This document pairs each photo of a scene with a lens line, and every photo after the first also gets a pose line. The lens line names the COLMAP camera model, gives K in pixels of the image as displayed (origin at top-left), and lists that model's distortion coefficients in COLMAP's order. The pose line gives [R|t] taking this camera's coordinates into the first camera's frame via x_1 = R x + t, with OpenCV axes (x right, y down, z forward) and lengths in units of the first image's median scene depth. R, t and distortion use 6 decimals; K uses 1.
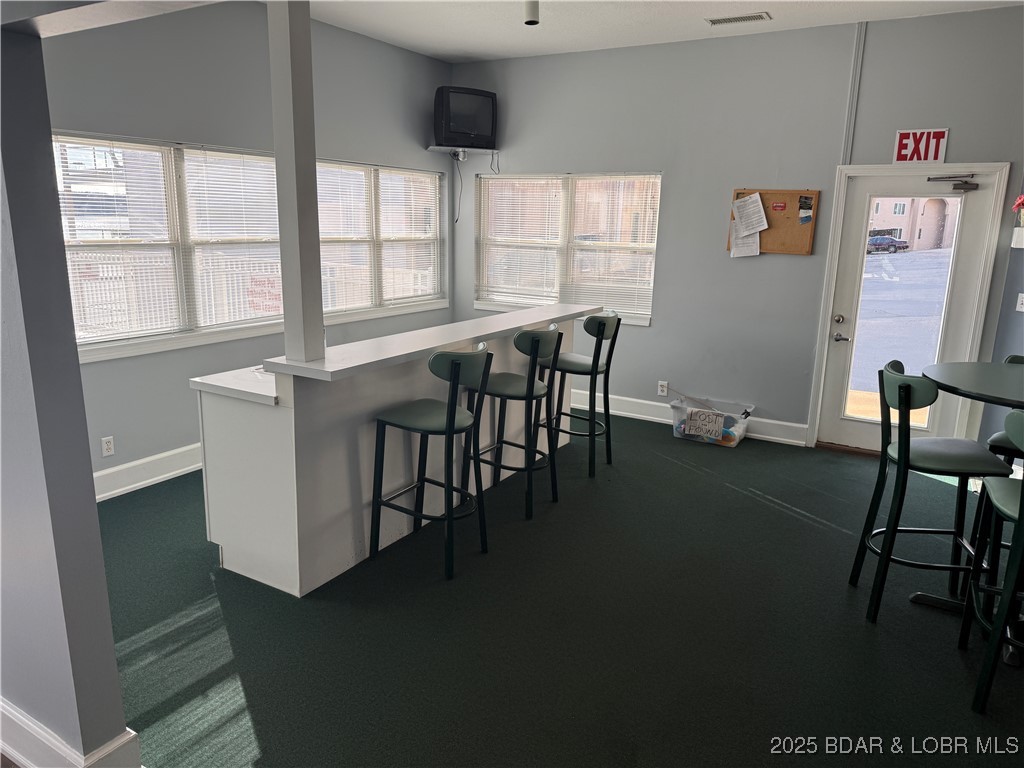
lens RADIAL K [[720.3, 0, 511.9], [0, 720.3, 381.6], [0, 0, 1]] dist [-0.002538, -0.001609]
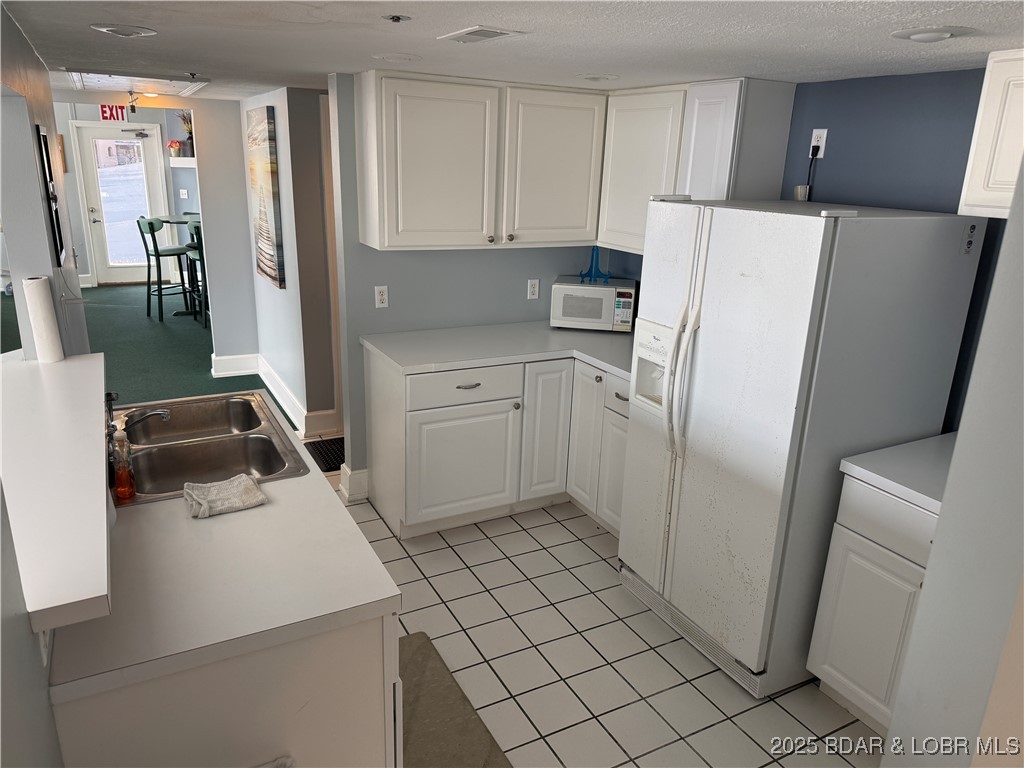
lens RADIAL K [[720.3, 0, 511.1], [0, 720.3, 381.9], [0, 0, 1]] dist [-0.002538, -0.001609]
pose [[0.512509, -0.259959, 0.818386, -0.625185], [0.166196, 0.965081, 0.202477, 0.146179], [-0.842445, 0.032242, 0.537817, -0.870930]]
